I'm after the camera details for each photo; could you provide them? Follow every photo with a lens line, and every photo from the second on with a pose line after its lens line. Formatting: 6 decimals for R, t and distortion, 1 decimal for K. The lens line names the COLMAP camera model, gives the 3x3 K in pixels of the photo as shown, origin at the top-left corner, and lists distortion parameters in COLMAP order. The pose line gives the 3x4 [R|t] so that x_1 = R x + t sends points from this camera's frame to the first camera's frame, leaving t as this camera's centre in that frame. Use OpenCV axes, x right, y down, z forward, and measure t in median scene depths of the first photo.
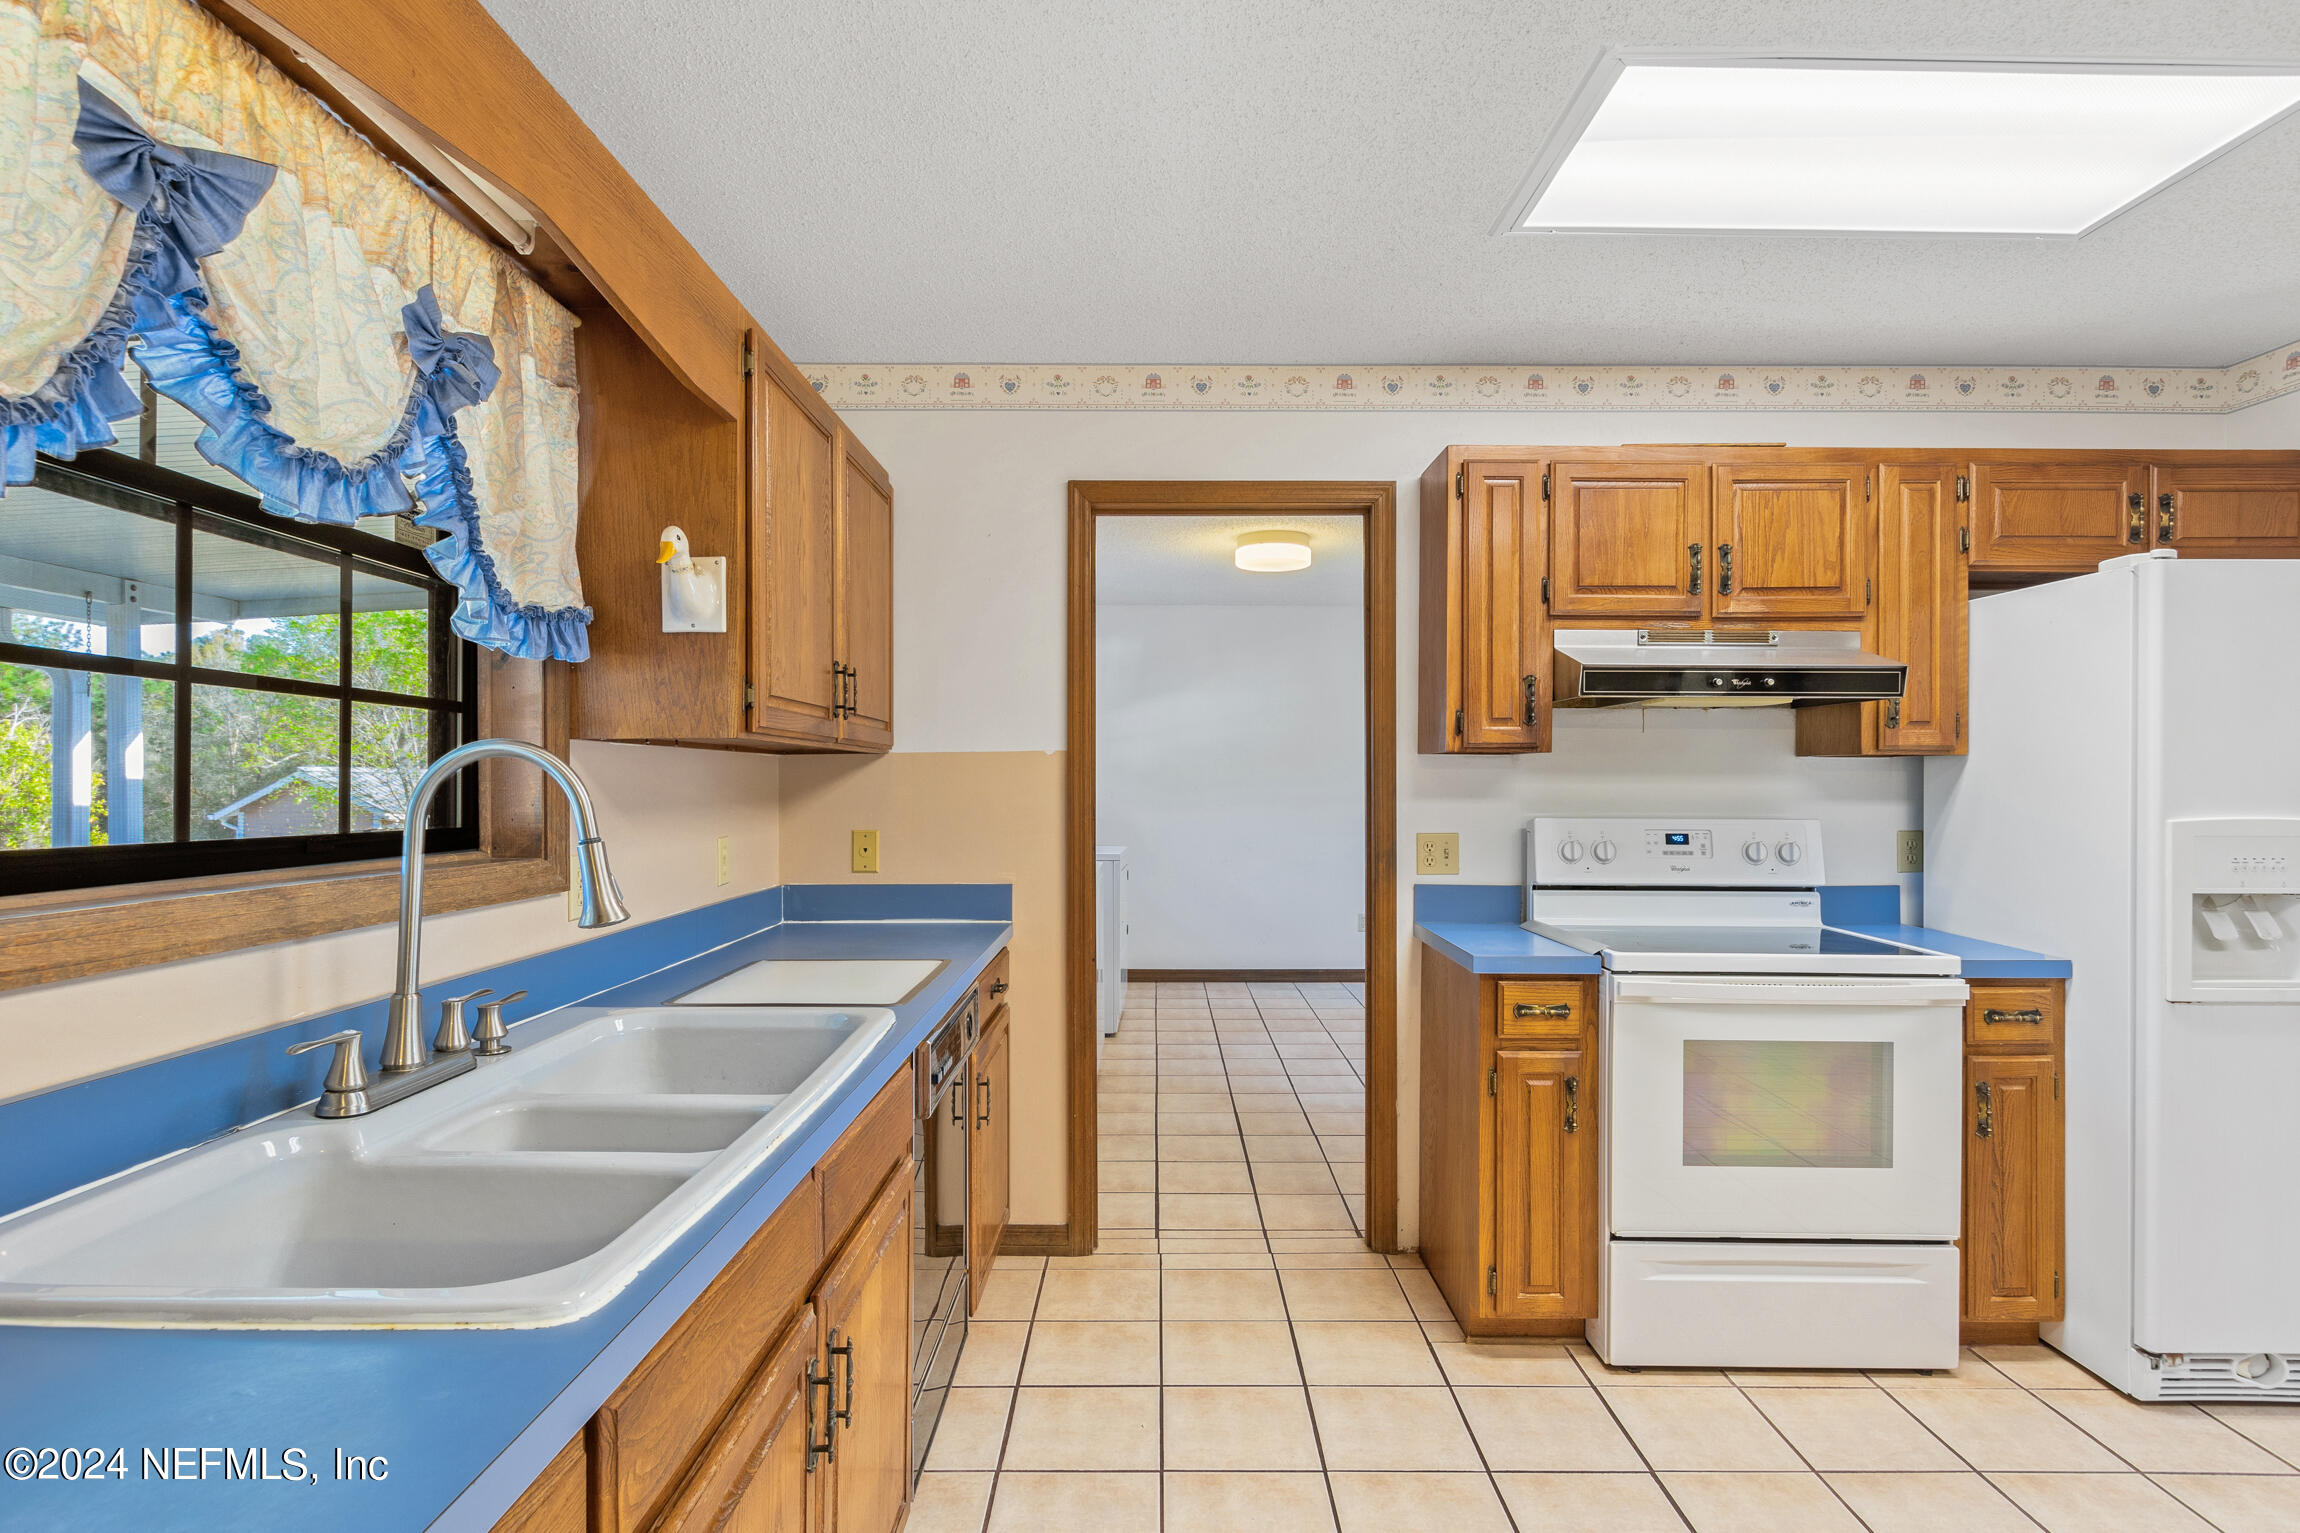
lens RADIAL K [[1184.8, 0, 1156.0], [0, 1184.8, 778.9], [0, 0, 1]] dist [0.000477, 0.000125]
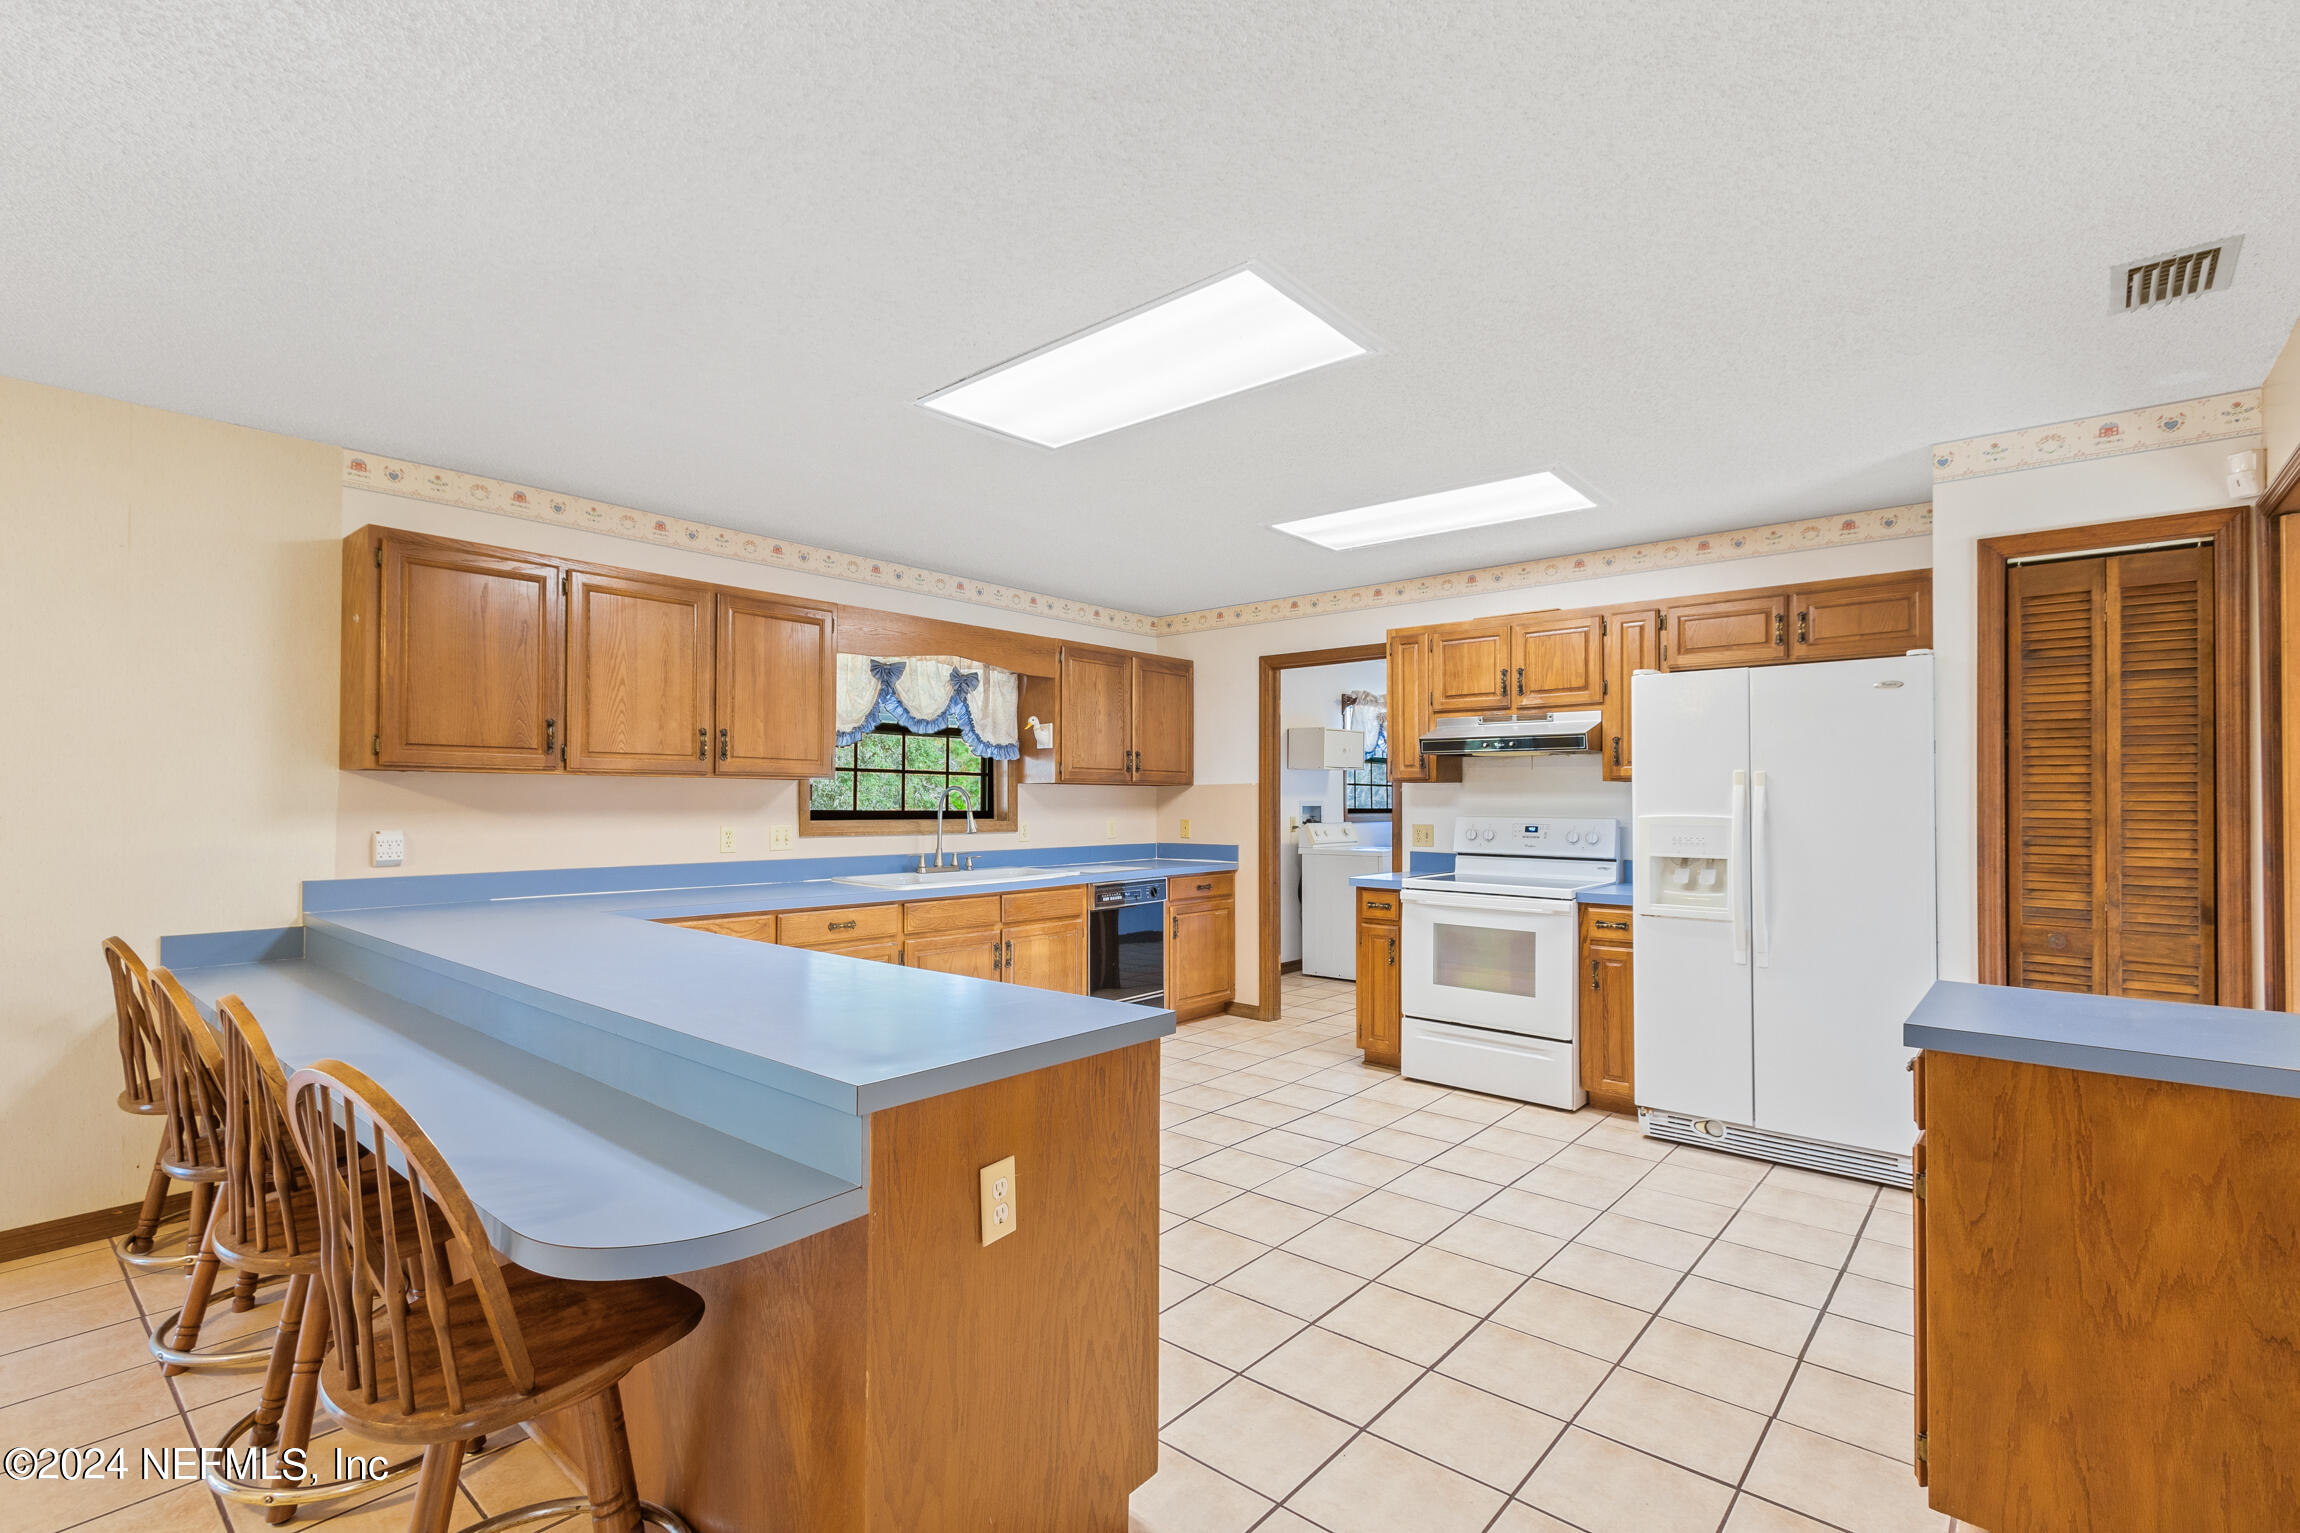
lens RADIAL K [[1066.3, 0, 1148.7], [0, 1066.3, 780.0], [0, 0, 1]] dist [0.003354, -0.002274]
pose [[0.752981, -0.012718, -0.657919, 1.135292], [0.000670, 0.999828, -0.018560, 0.006662], [0.658042, 0.013534, 0.752860, -0.628659]]
